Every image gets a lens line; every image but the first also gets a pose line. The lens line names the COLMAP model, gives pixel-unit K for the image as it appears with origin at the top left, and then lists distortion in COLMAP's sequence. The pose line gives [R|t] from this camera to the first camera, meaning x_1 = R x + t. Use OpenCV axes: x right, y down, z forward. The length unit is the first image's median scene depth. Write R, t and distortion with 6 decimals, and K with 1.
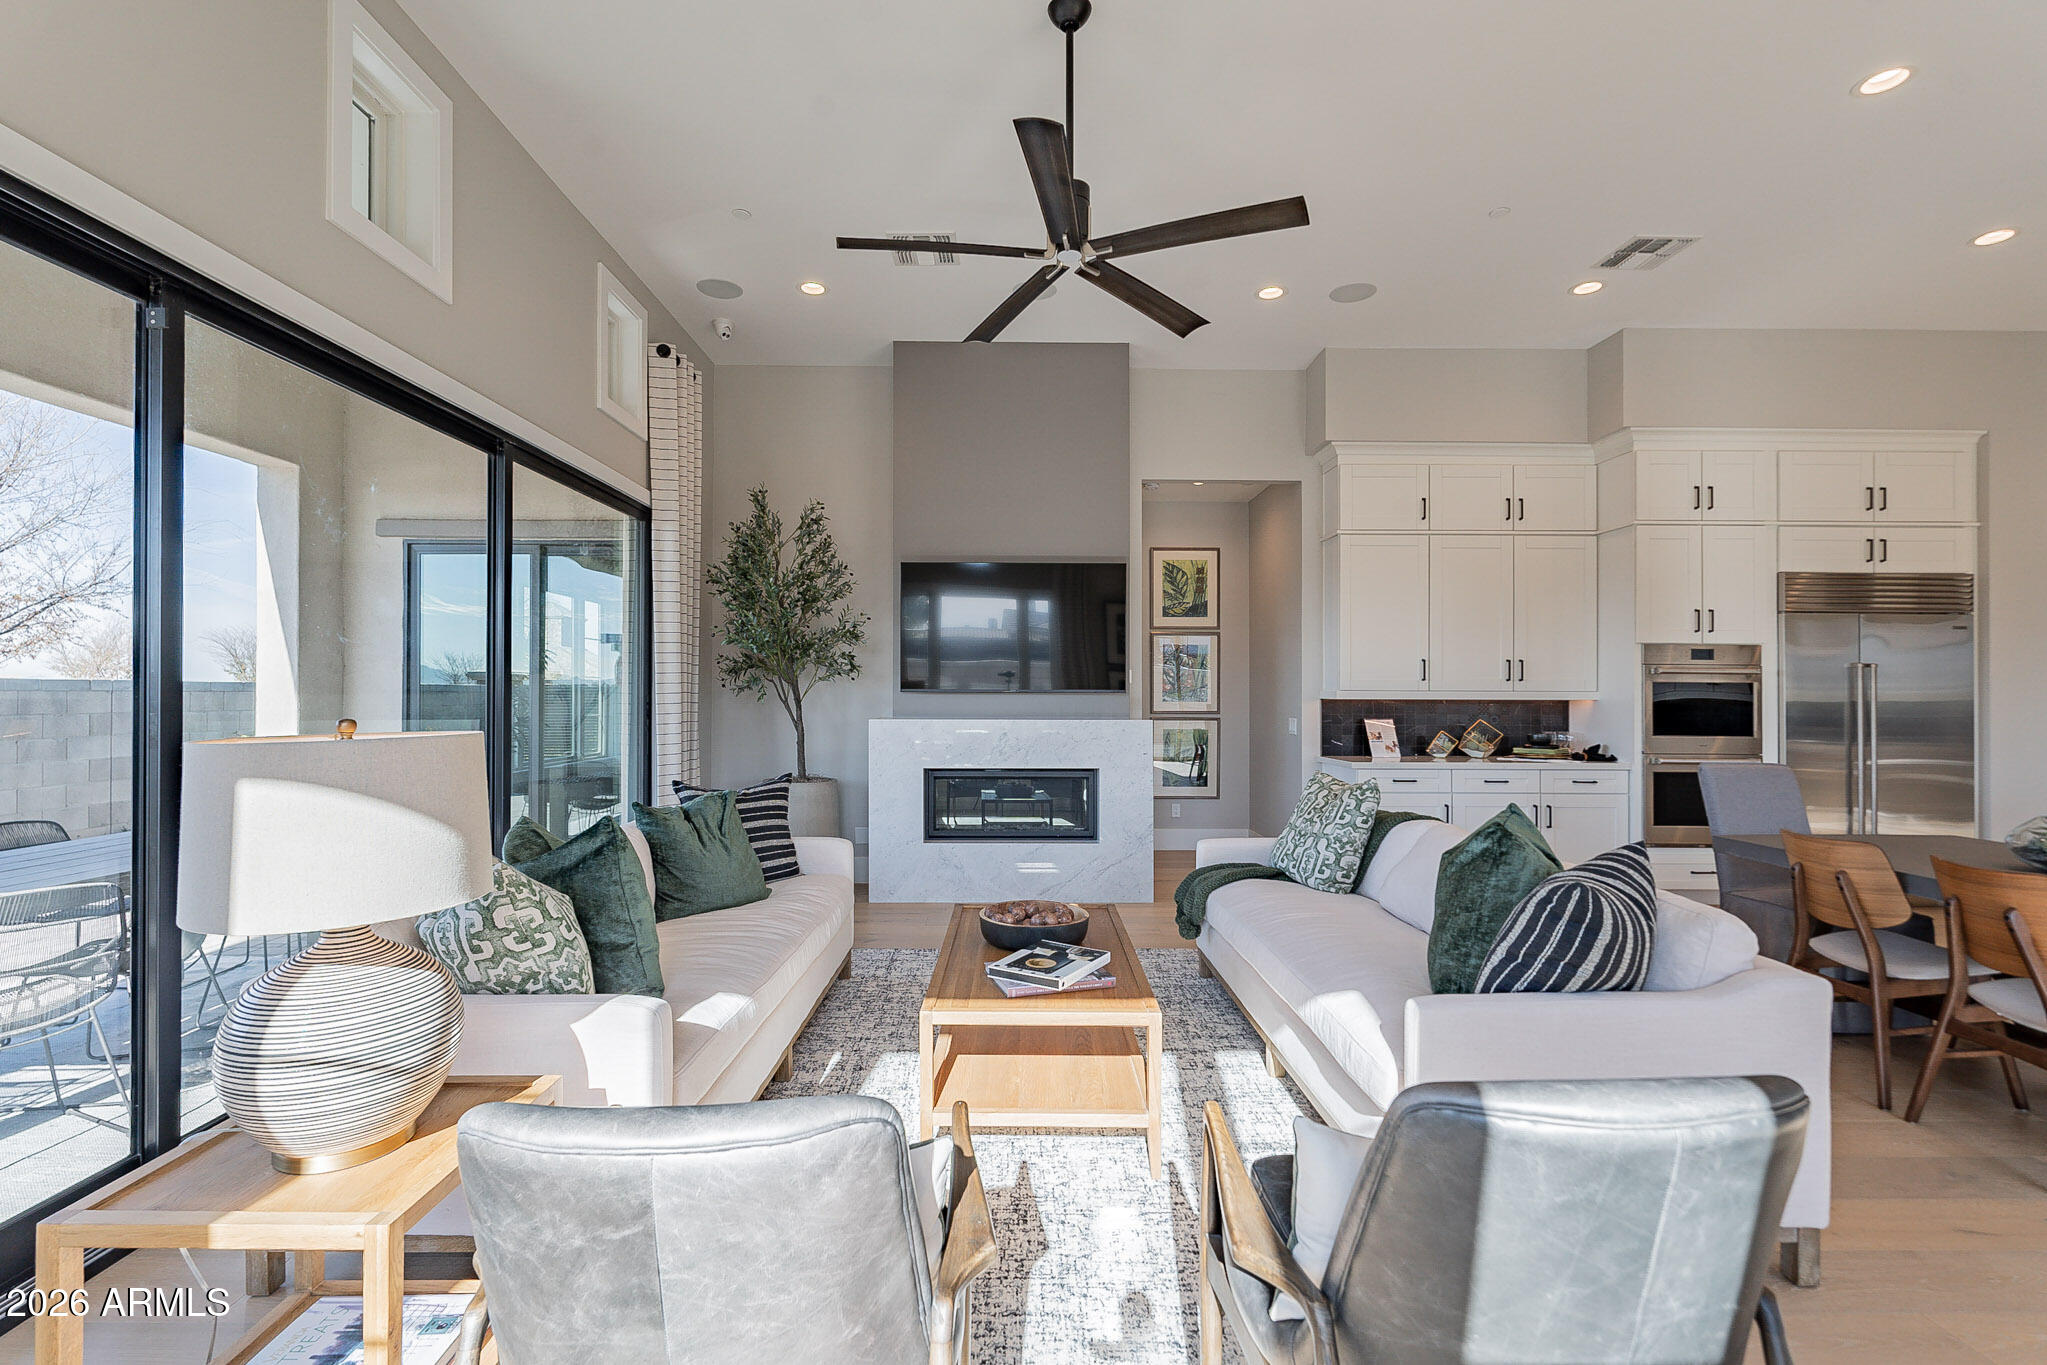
lens RADIAL K [[909.3, 0, 1018.2], [0, 909.3, 690.0], [0, 0, 1]] dist [0.000597, 0.000526]
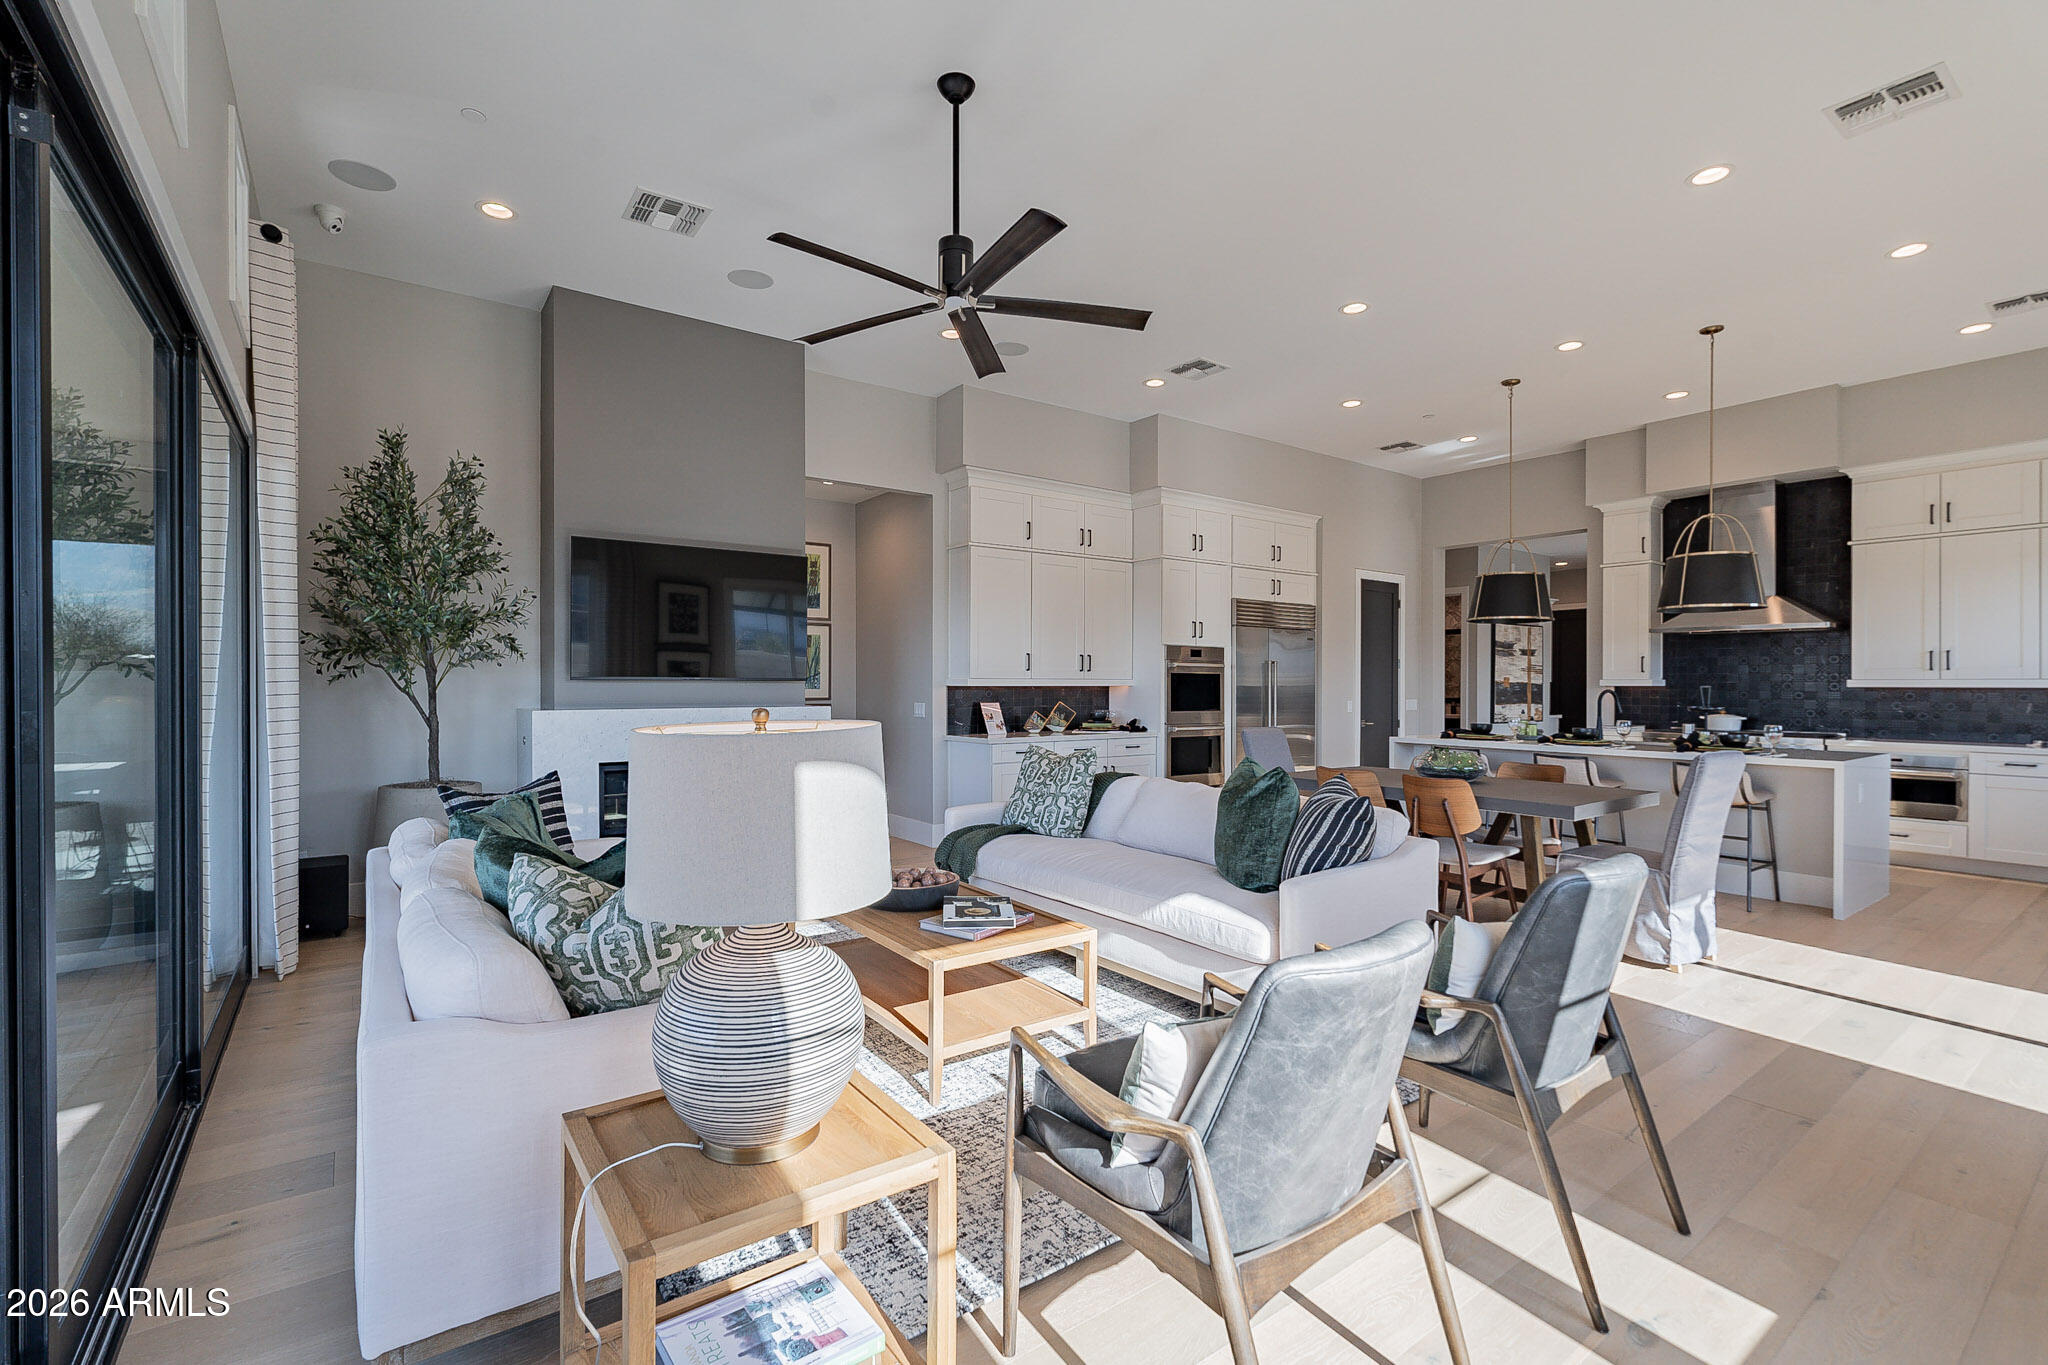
lens RADIAL K [[907.3, 0, 1024.0], [0, 907.3, 682.5], [0, 0, 1]] dist [0.002044, -0.000830]
pose [[0.813293, -0.001081, 0.581853, -0.287503], [-0.002488, 0.999983, 0.005335, -0.000699], [-0.581849, -0.005787, 0.813276, 0.006648]]
